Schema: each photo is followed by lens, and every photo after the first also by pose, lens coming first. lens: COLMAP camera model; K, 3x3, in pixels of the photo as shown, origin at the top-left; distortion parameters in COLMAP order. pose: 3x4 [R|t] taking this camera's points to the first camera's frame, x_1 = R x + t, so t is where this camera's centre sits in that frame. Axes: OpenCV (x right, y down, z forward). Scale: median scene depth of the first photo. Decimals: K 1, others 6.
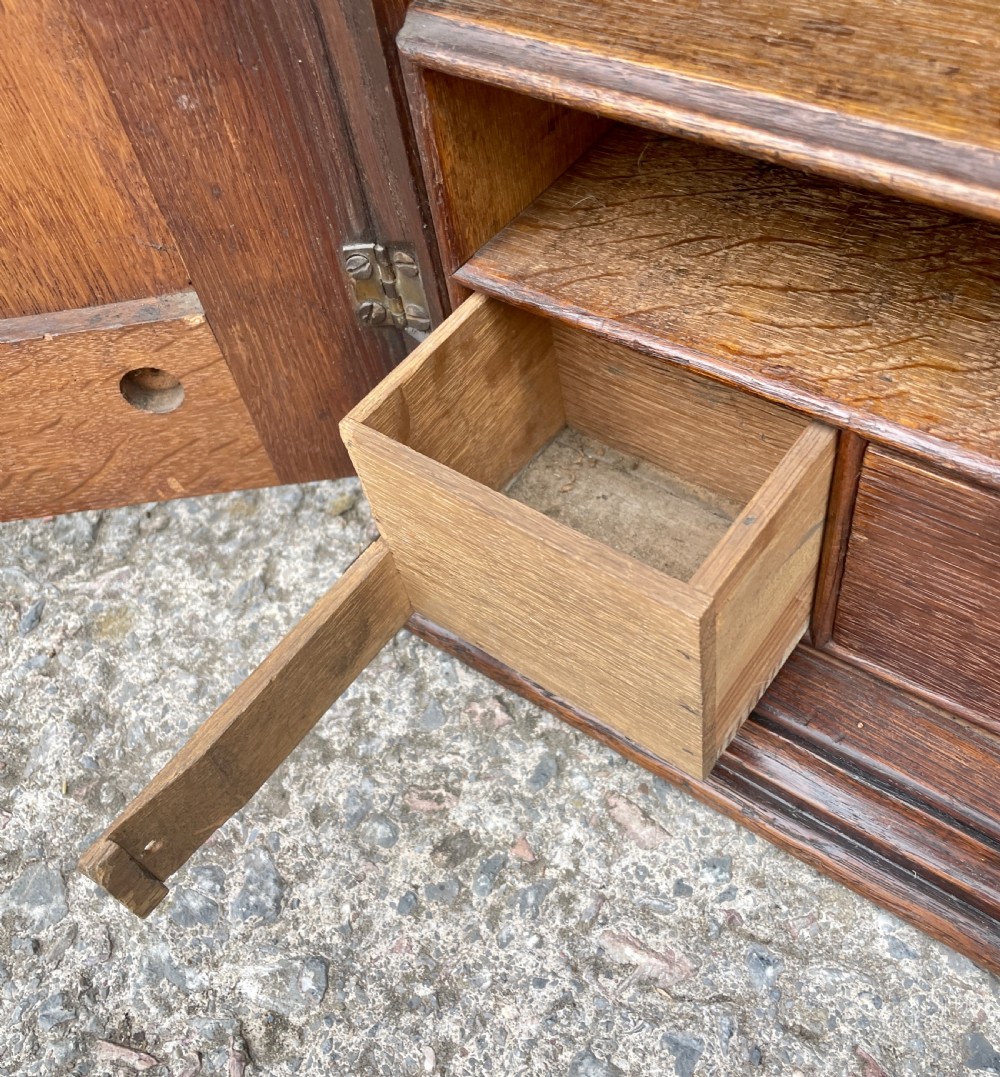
lens RADIAL K [[1041.3, 0, 530.8], [0, 1041.3, 527.9], [0, 0, 1]] dist [0.036156, 0.000000]
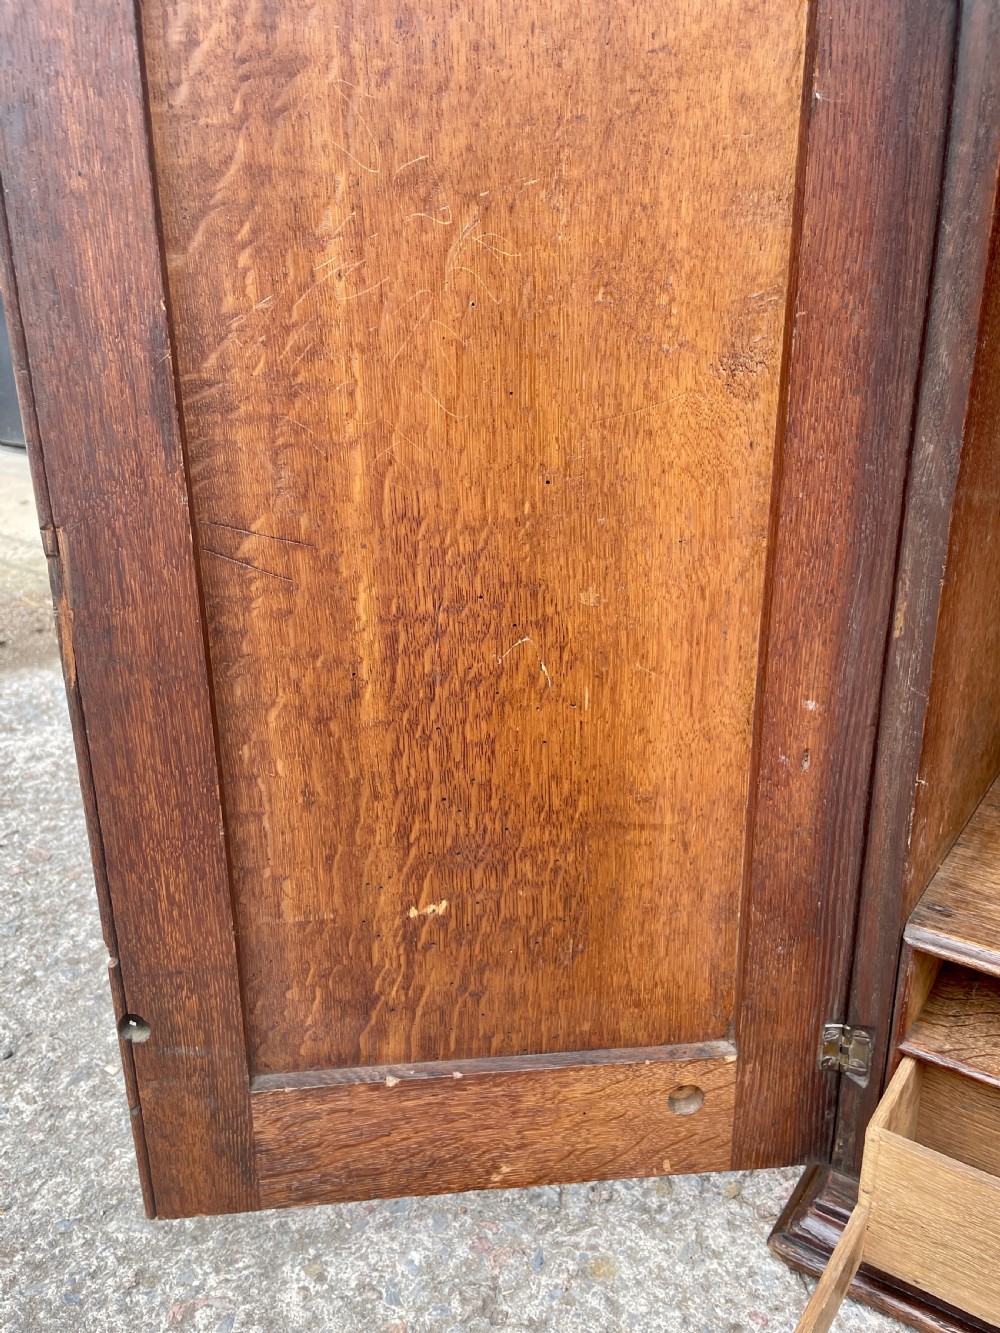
lens RADIAL K [[1042.0, 0, 487.0], [0, 1042.0, 653.2], [0, 0, 1]] dist [0.072771, -0.106335]
pose [[0.993838, 0.100988, 0.045689, -0.901513], [-0.062008, 0.848211, -0.526016, 0.186568], [-0.091875, 0.519942, 0.849246, -0.849445]]
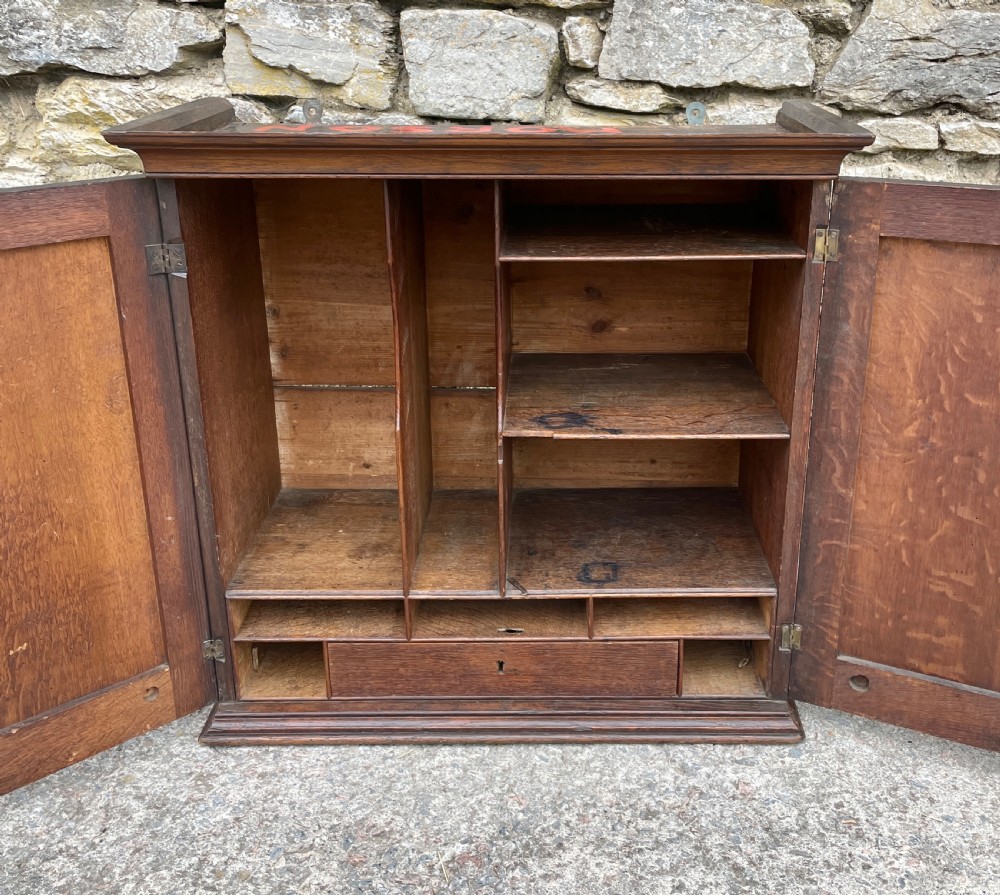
lens RADIAL K [[1177.6, 0, 566.2], [0, 1177.6, 377.1], [0, 0, 1]] dist [0.058737, 0.000000]
pose [[0.795604, -0.088943, 0.599252, -1.836670], [0.402630, 0.816727, -0.413335, 1.487027], [-0.452662, 0.570128, 0.685603, -3.727879]]
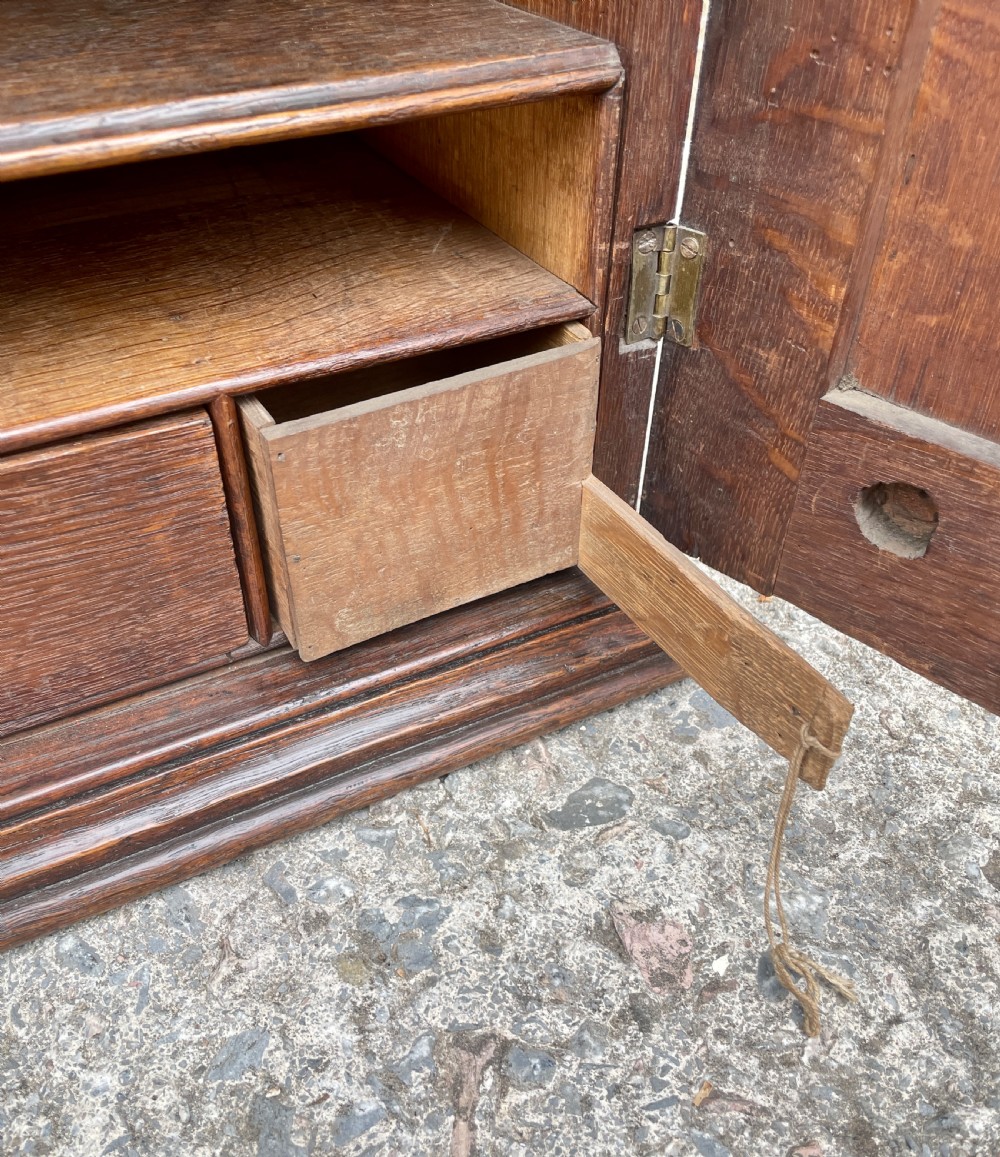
lens RADIAL K [[1042.5, 0, 477.3], [0, 1042.5, 593.4], [0, 0, 1]] dist [0.065985, -0.098488]
pose [[0.434774, -0.473671, 0.765903, 0.774747], [0.658261, 0.747552, 0.088652, 0.713303], [-0.614544, 0.465620, 0.636815, -0.519953]]
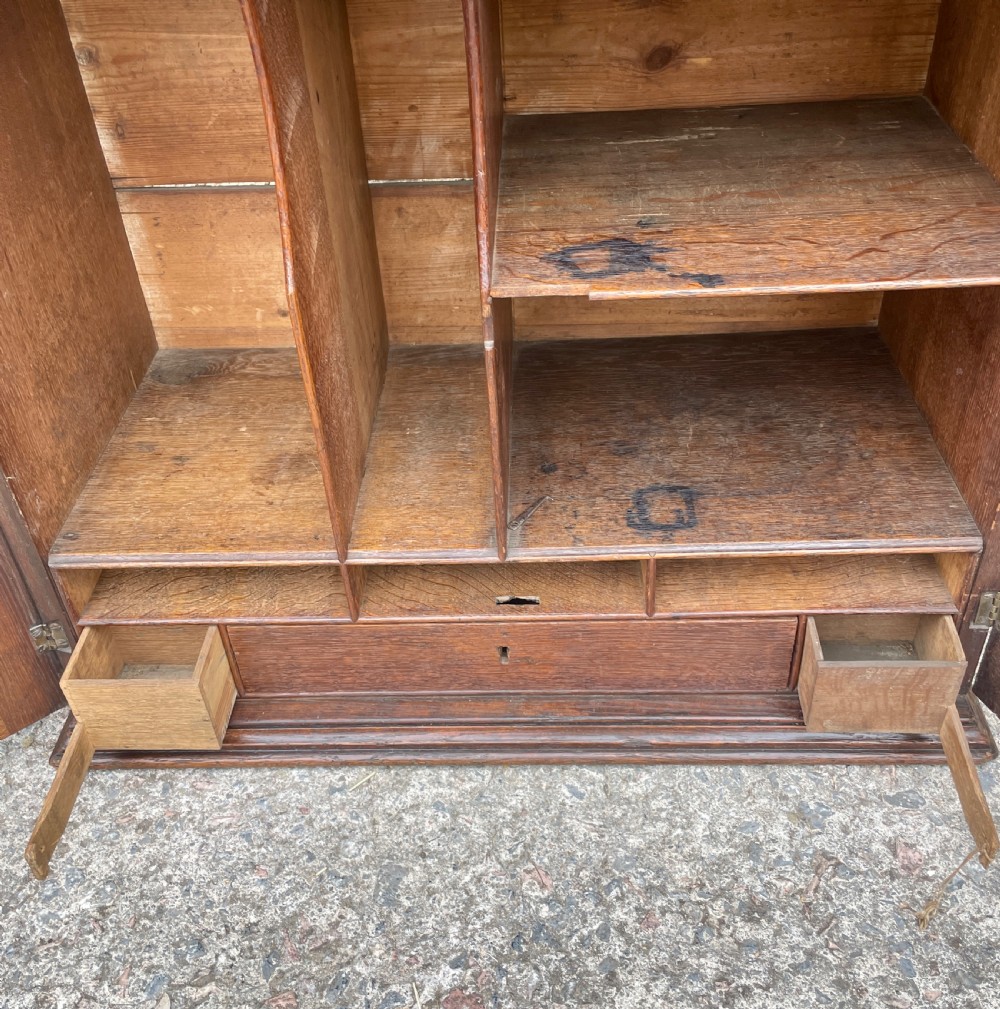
lens RADIAL K [[1100.0, 0, 486.7], [0, 1100.0, 494.0], [0, 0, 1]] dist [0.047221, 0.000000]
pose [[0.828335, -0.293399, 0.477261, -0.464229], [0.407317, 0.900299, -0.153477, 0.349176], [-0.384647, 0.321527, 0.865255, -2.102790]]
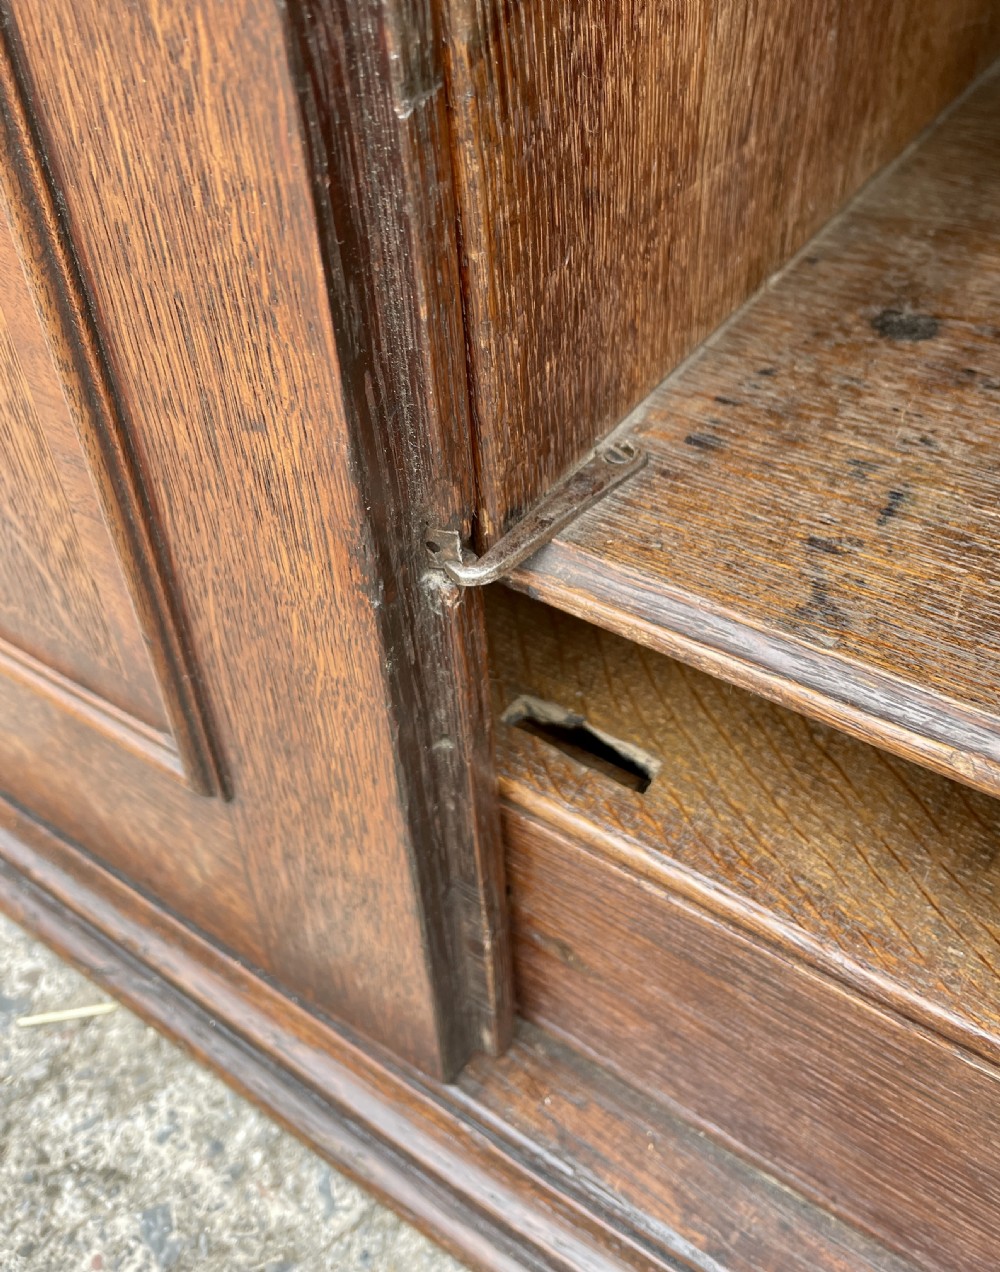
lens RADIAL K [[1234.9, 0, 523.4], [0, 1234.9, 482.8], [0, 0, 1]] dist [-0.016814, 0.000000]
pose [[0.996964, 0.042918, 0.064967, 0.793019], [-0.027360, 0.974263, -0.223746, 0.209114], [-0.072898, 0.221289, 0.972480, -0.420241]]
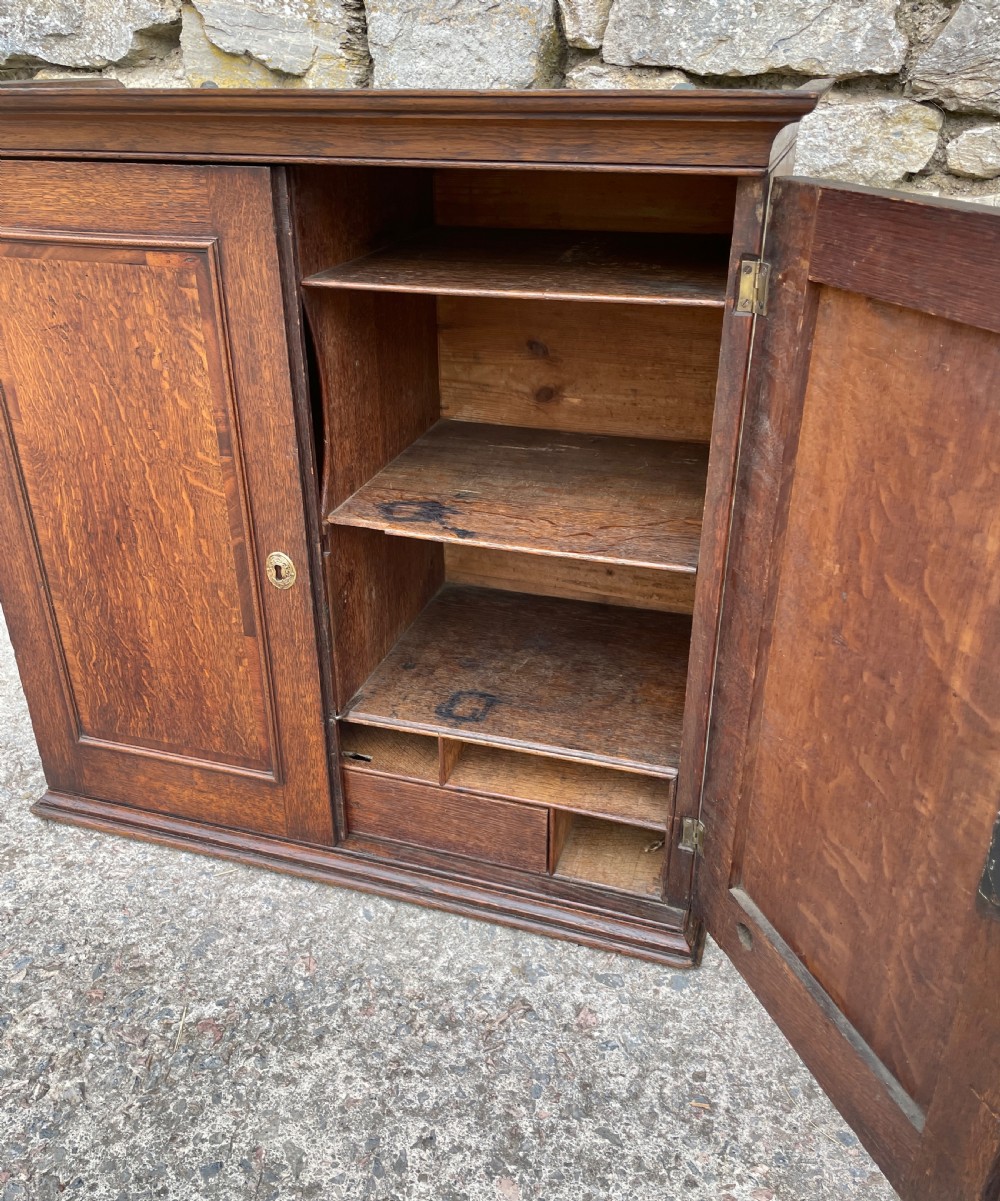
lens RADIAL K [[1053.9, 0, 492.3], [0, 1053.9, 578.9], [0, 0, 1]] dist [0.075809, -0.106493]
pose [[0.947229, -0.044804, 0.317410, 0.198539], [0.174318, 0.902975, -0.392746, 1.169775], [-0.269017, 0.427351, 0.863135, -3.145874]]
